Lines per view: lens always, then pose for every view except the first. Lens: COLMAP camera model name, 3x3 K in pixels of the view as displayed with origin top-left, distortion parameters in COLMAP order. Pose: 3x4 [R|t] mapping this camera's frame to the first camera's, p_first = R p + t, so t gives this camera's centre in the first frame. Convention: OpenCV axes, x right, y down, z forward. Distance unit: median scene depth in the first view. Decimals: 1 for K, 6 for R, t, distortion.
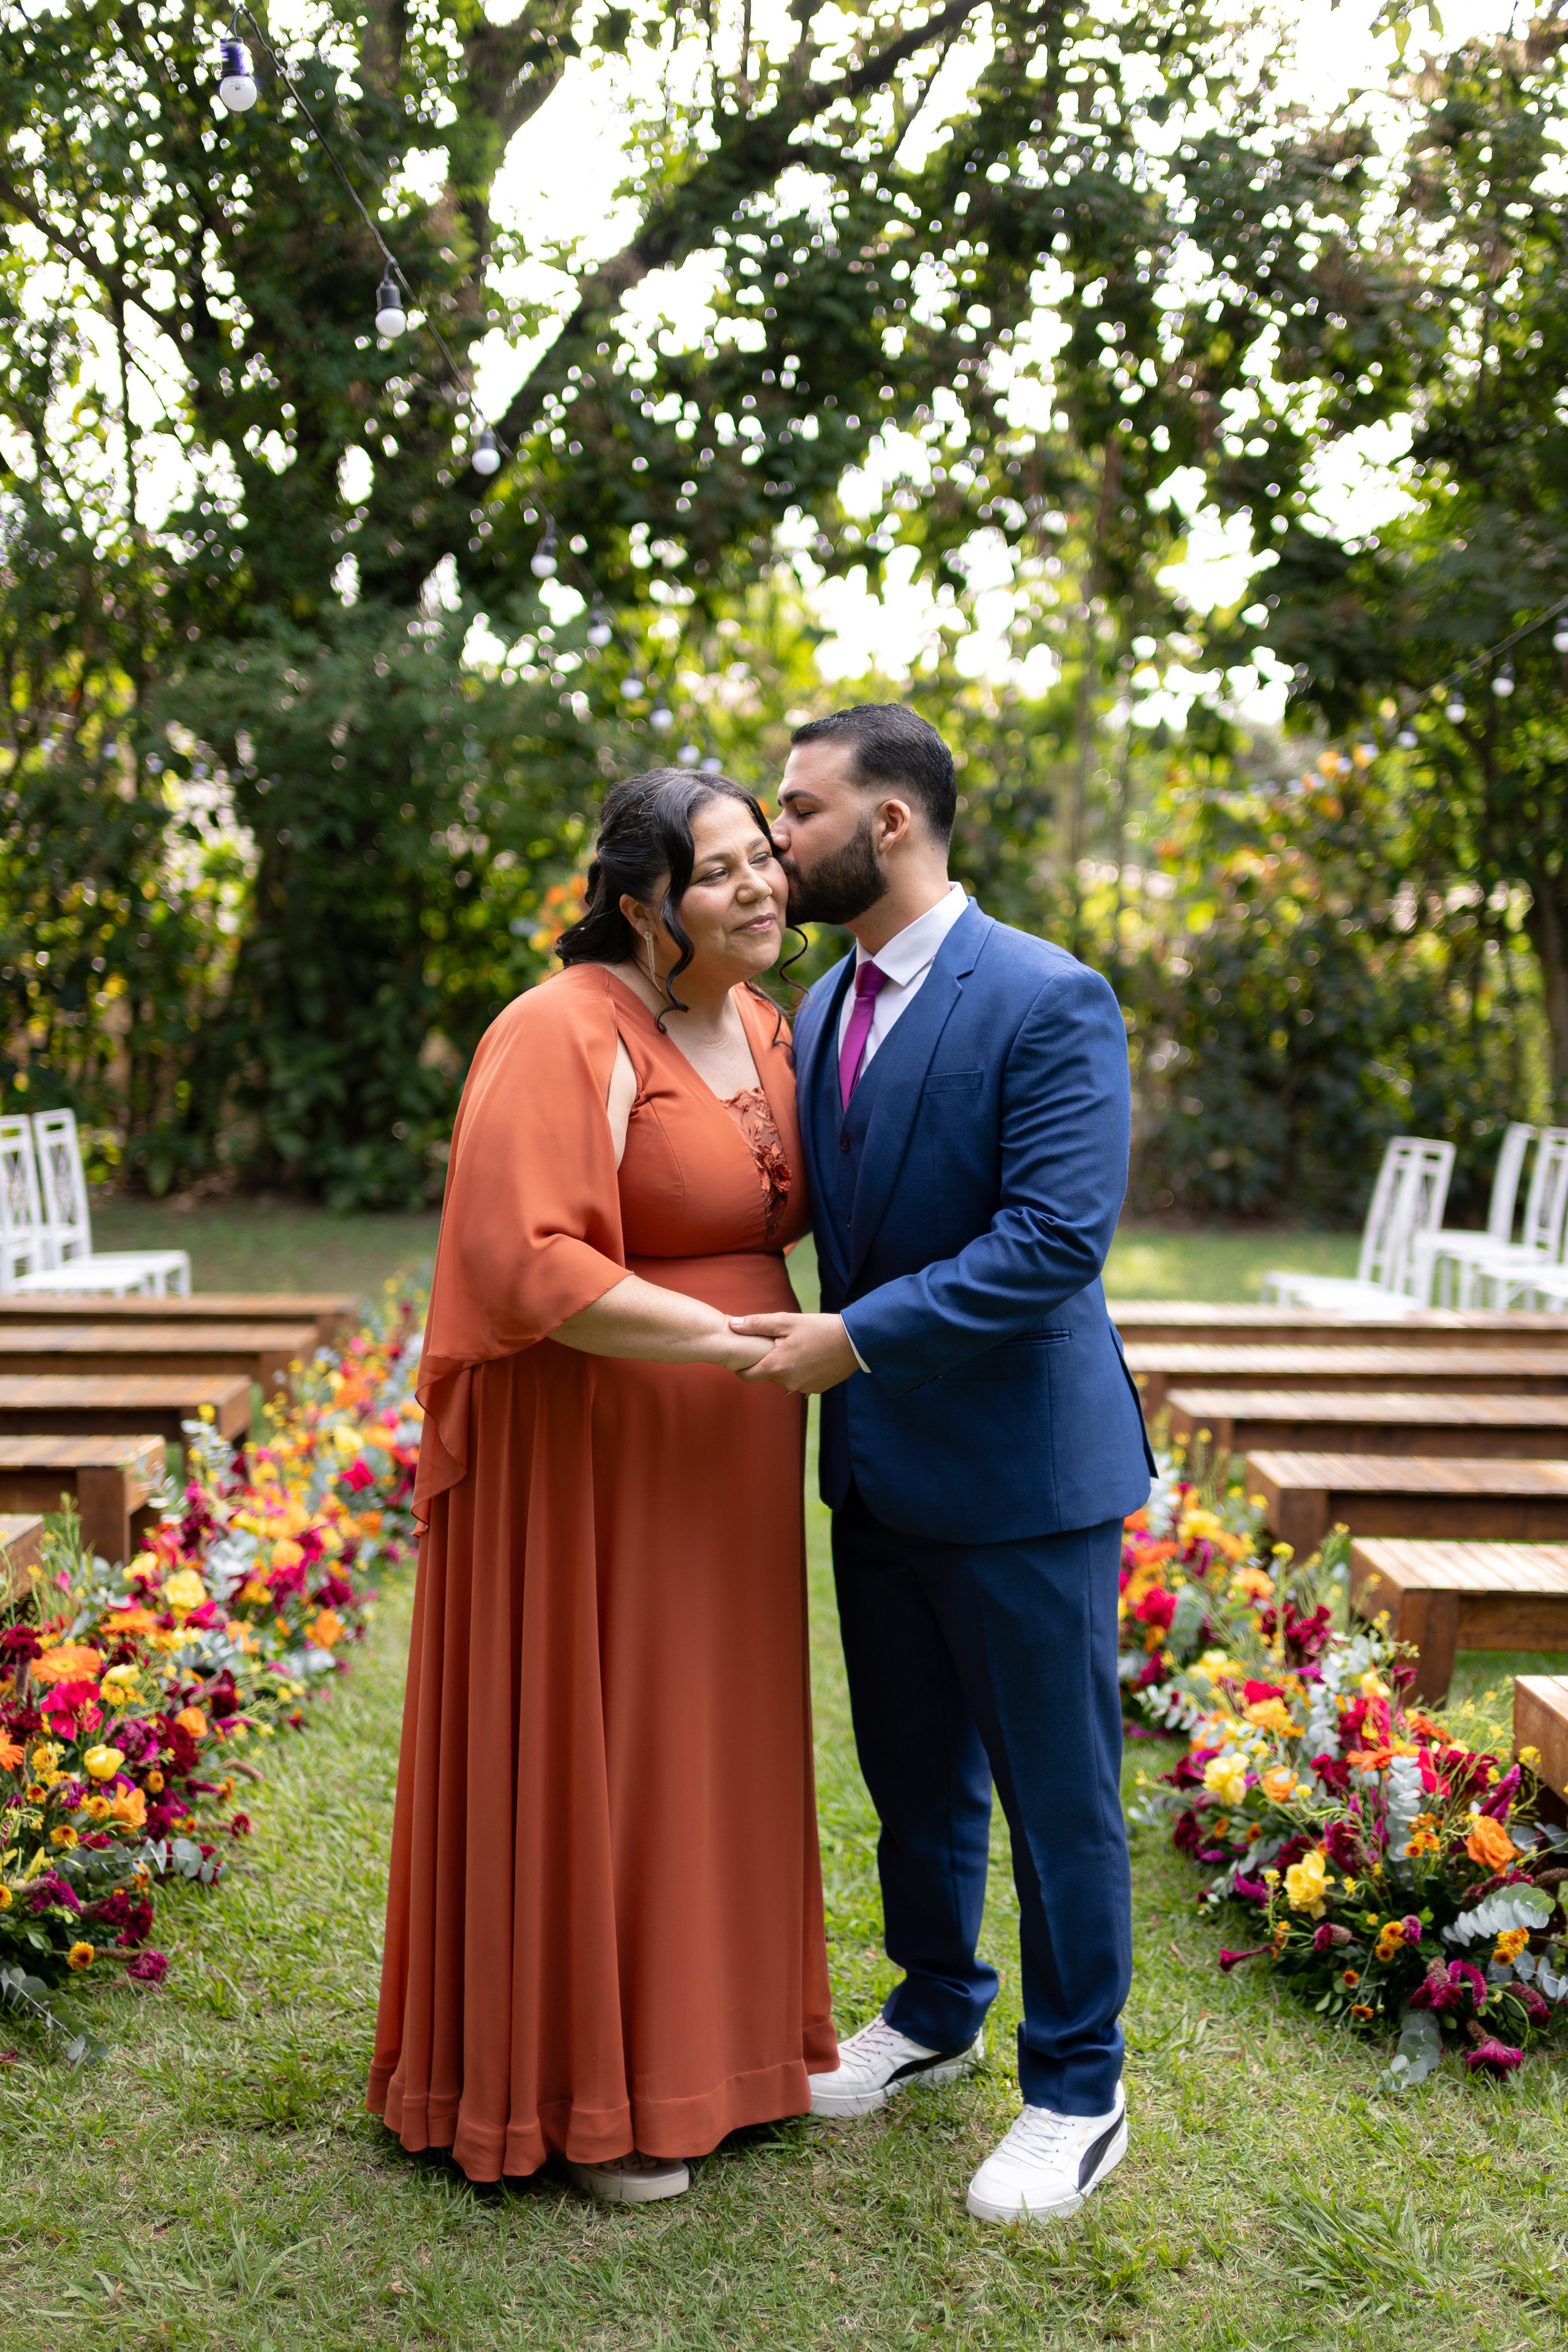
lens RADIAL K [[2333.1, 0, 813.8], [0, 2333.1, 1178.4], [0, 0, 1]] dist [-0.015284, 0.001288]
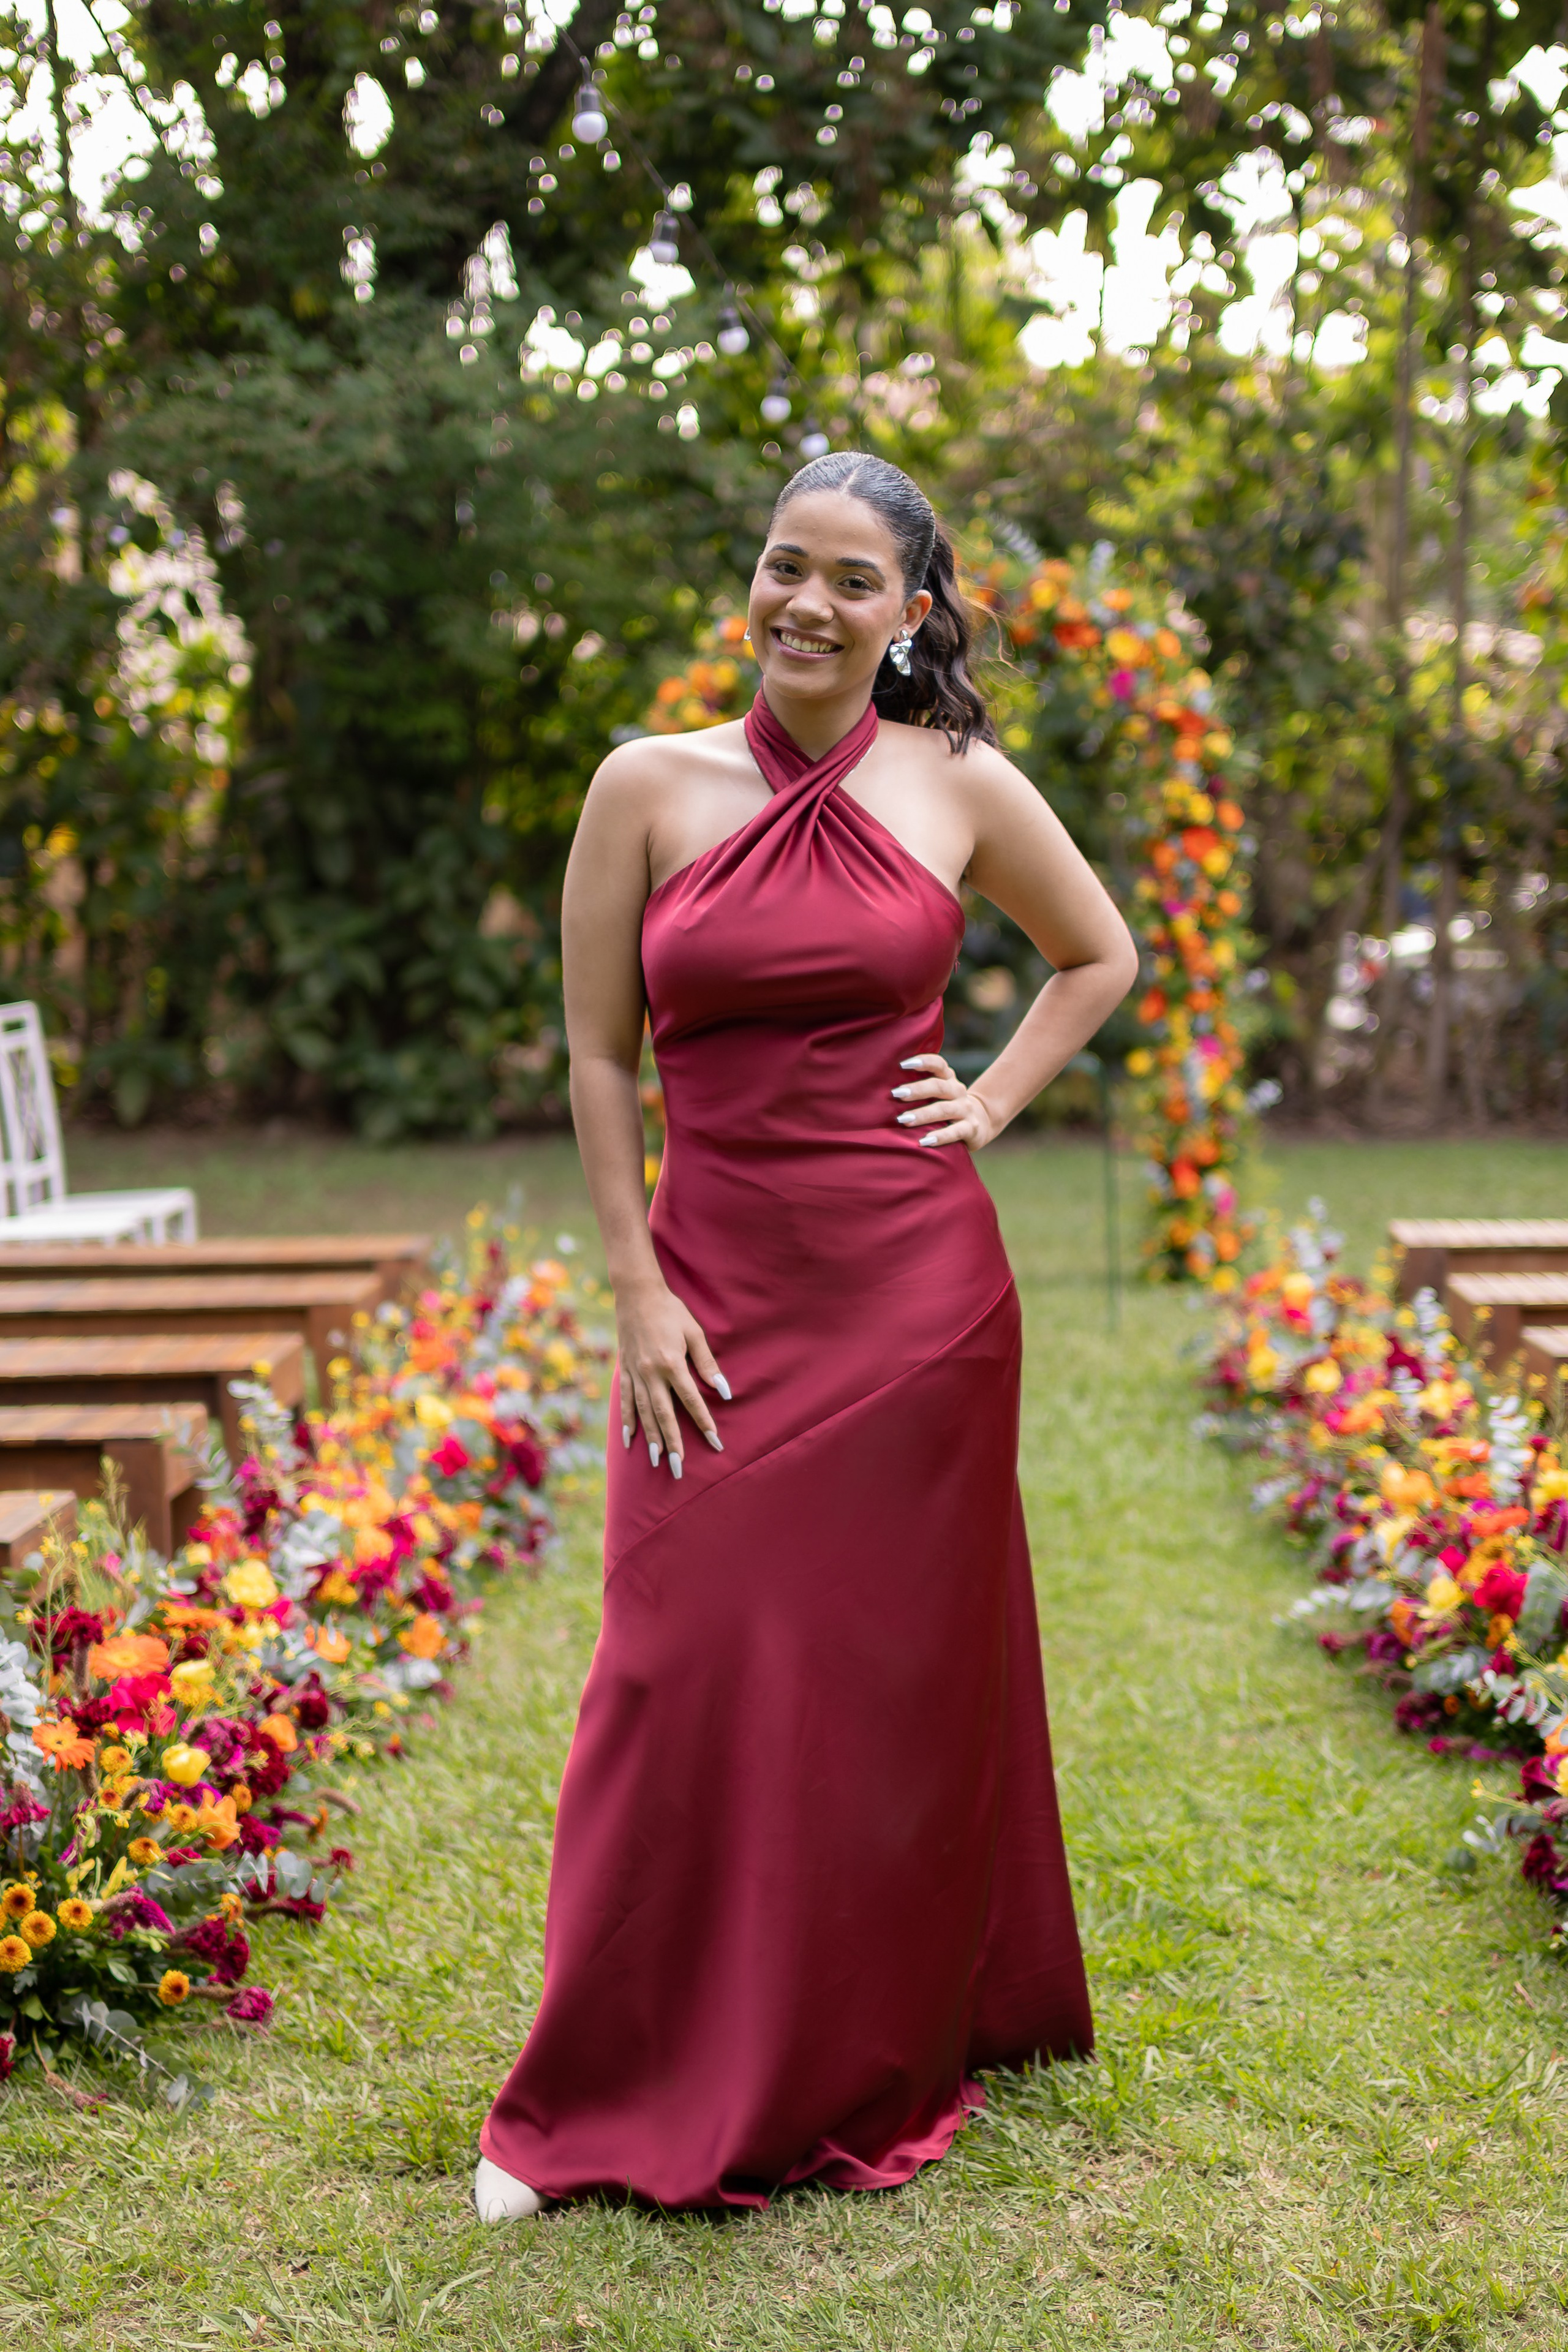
lens RADIAL K [[3359.6, 0, 754.4], [0, 3359.6, 1174.5], [0, 0, 1]] dist [-0.024578, 0.007537]
pose [[0.996224, -0.024569, -0.083273, -0.000502], [0.026515, 0.999399, 0.022349, 0.004150], [0.082673, -0.024473, 0.996276, -0.028191]]
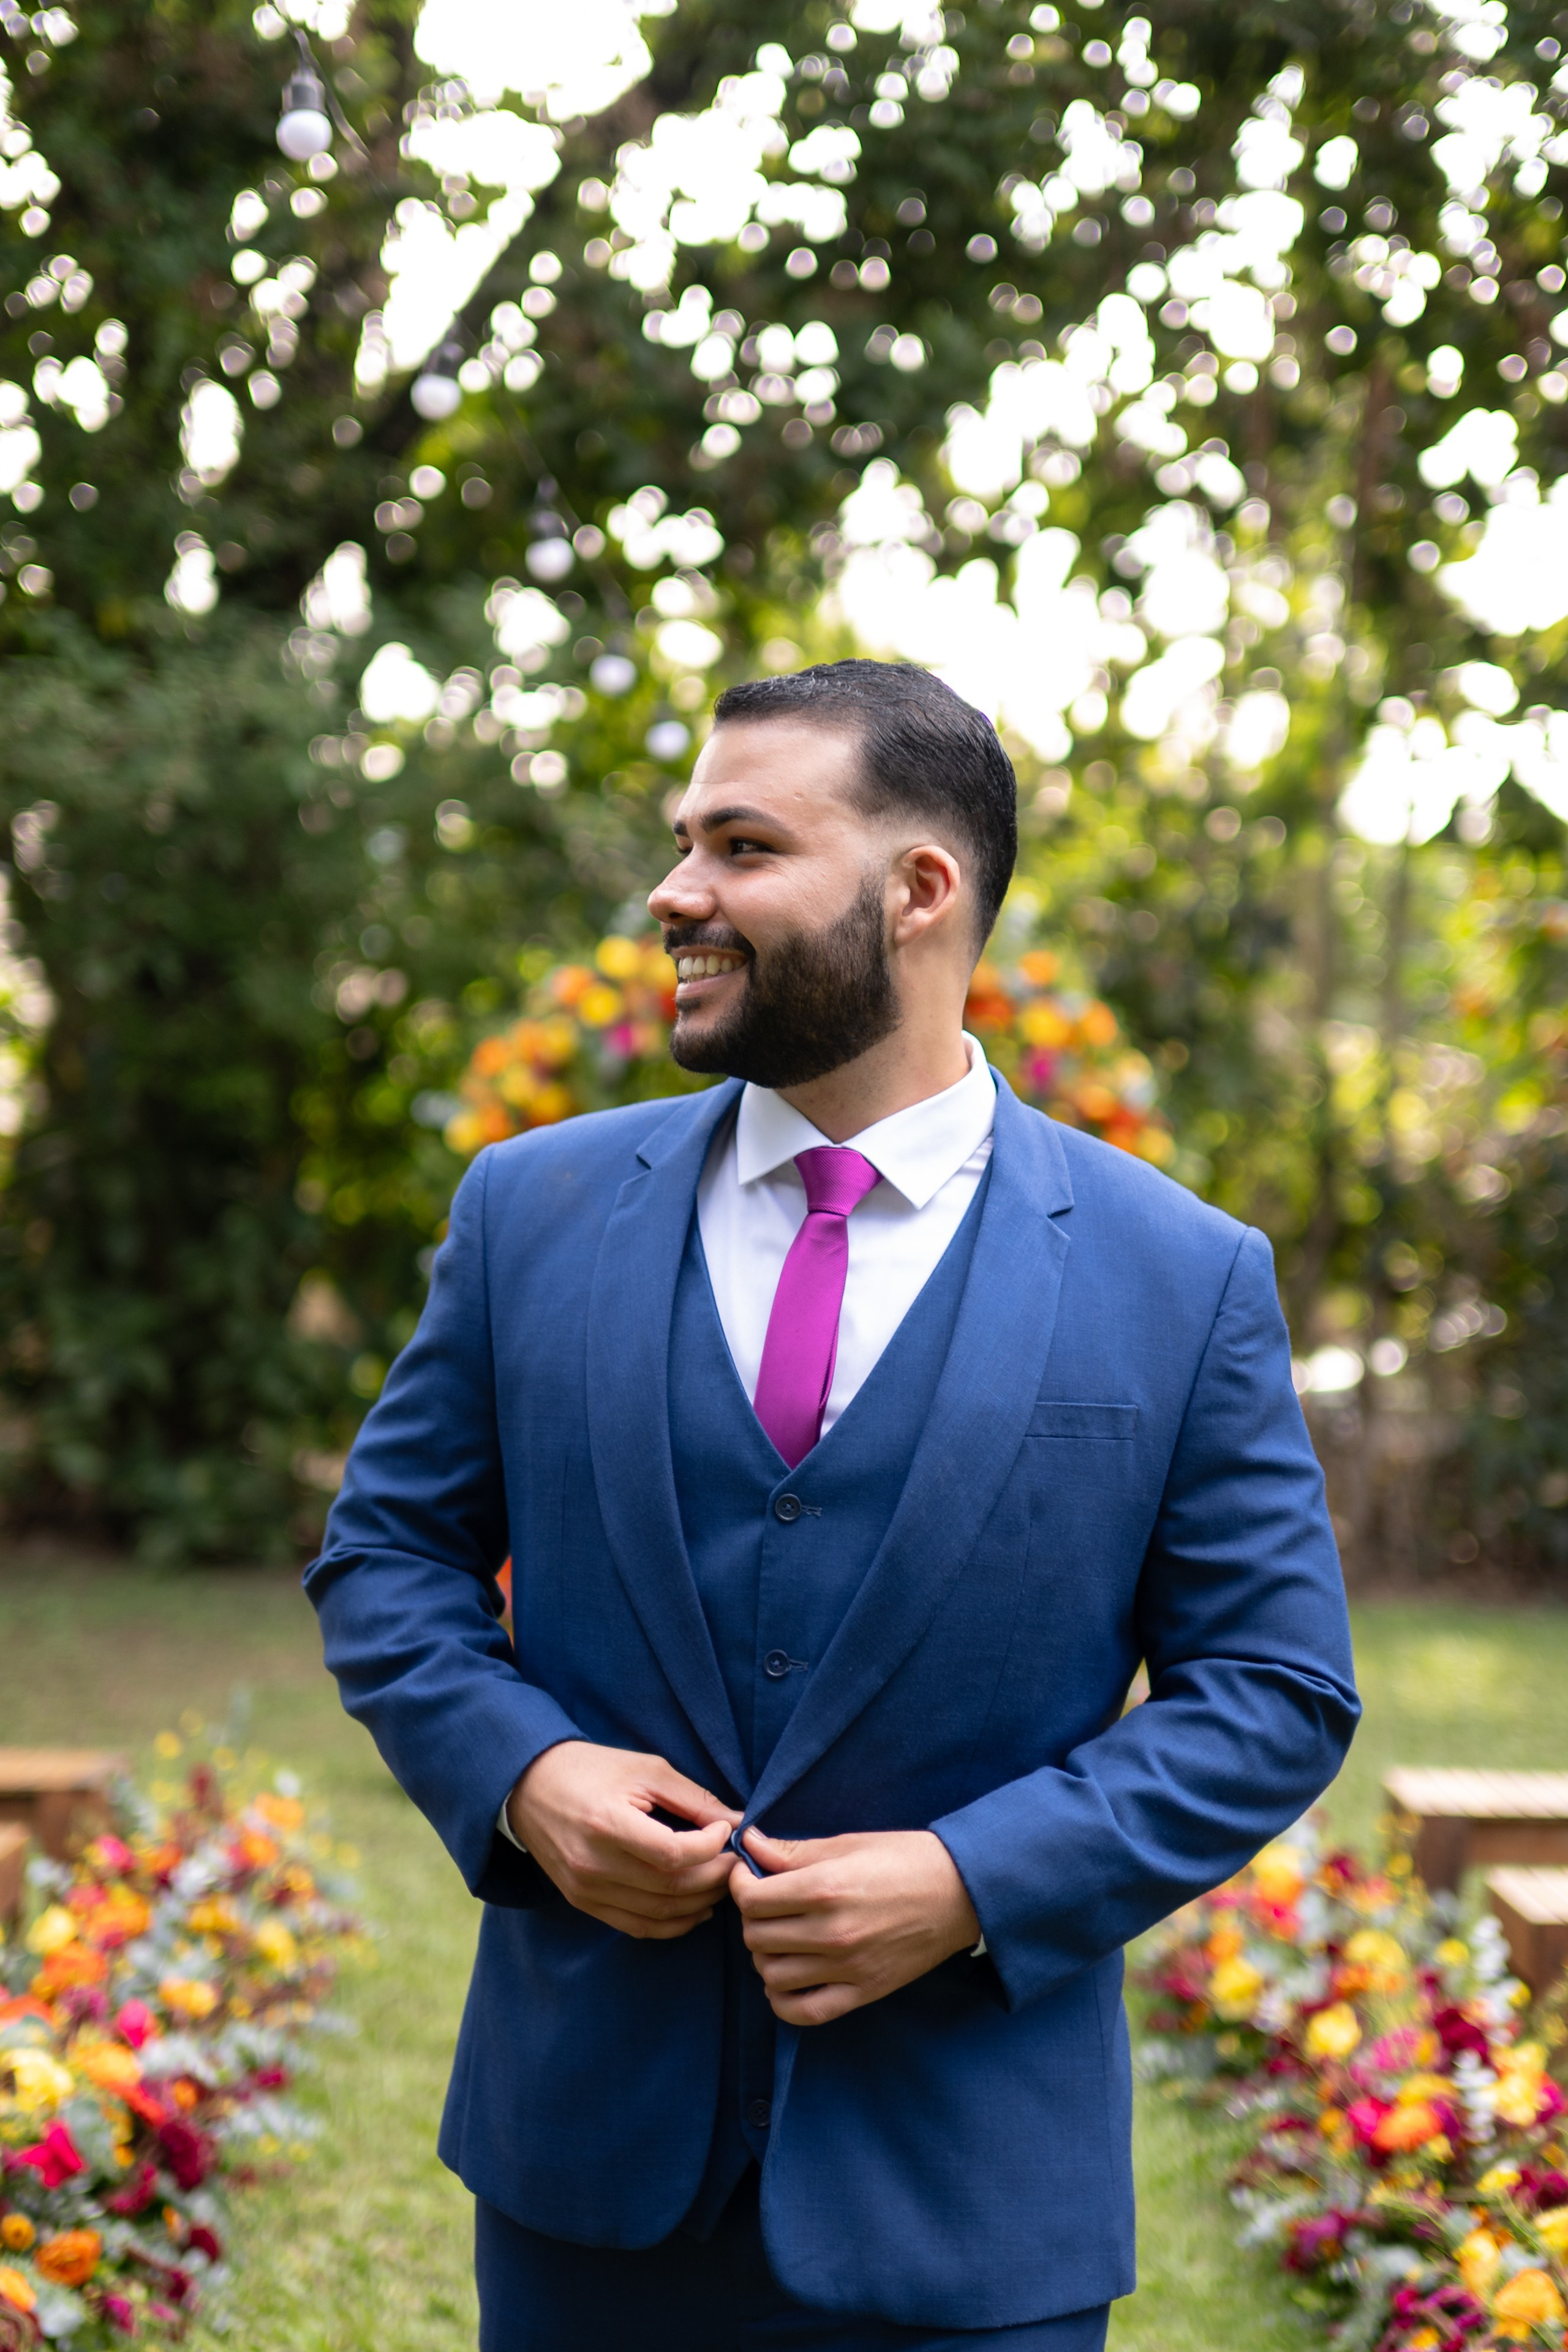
lens RADIAL K [[3403.9, 0, 790.3], [0, 3403.9, 1218.5], [0, 0, 1]] dist [-0.009294, 0.016260]
pose [[0.999508, 0.002474, -0.031252, -0.003797], [-0.005005, 0.996688, -0.081166, -0.005474], [0.030948, 0.081283, 0.996210, 0.078926]]
